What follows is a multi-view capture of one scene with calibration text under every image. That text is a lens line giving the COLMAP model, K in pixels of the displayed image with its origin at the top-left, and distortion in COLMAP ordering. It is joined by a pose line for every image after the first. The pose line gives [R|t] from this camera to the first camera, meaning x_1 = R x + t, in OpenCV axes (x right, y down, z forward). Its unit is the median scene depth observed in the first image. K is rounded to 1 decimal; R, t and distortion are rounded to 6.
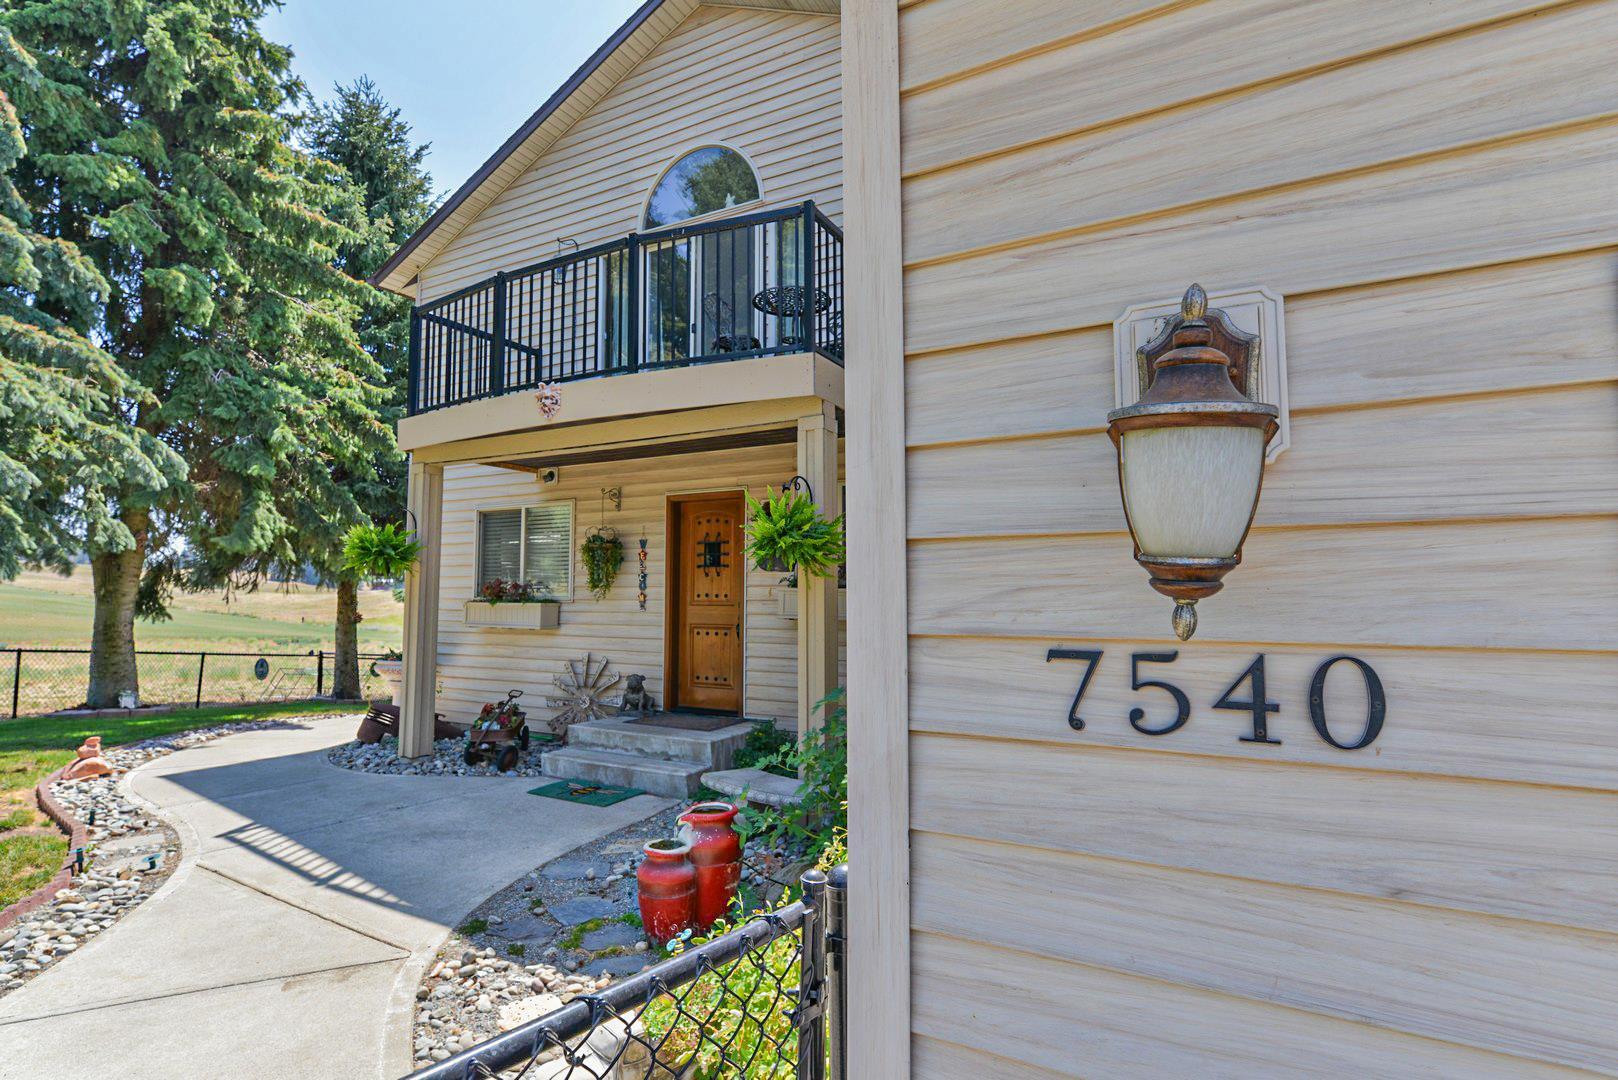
lens RADIAL K [[794.4, 0, 800.3], [0, 794.4, 536.1], [0, 0, 1]] dist [0.000836, -0.000108]
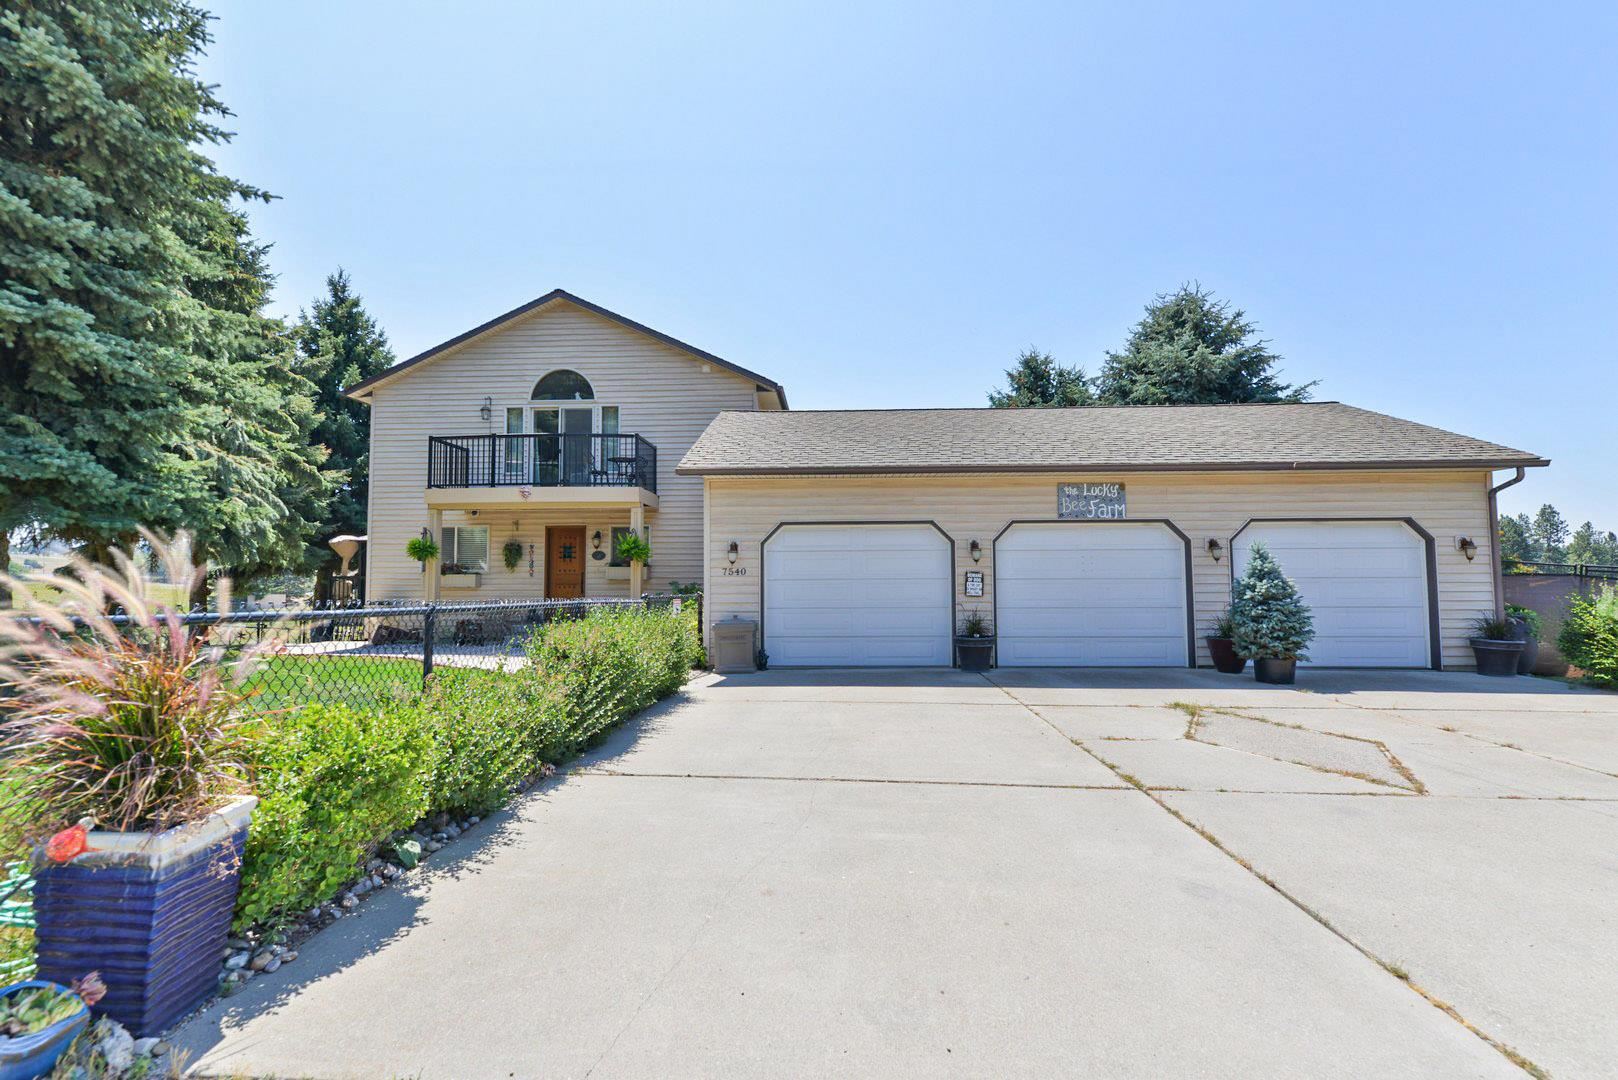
lens RADIAL K [[761.3, 0, 809.0], [0, 761.3, 540.0], [0, 0, 1]] dist [-0.000246, -0.000080]
pose [[0.894012, 0.019528, 0.447617, -0.462009], [-0.028296, 0.999516, 0.012910, -0.059341], [-0.447148, -0.024208, 0.894132, -1.237839]]
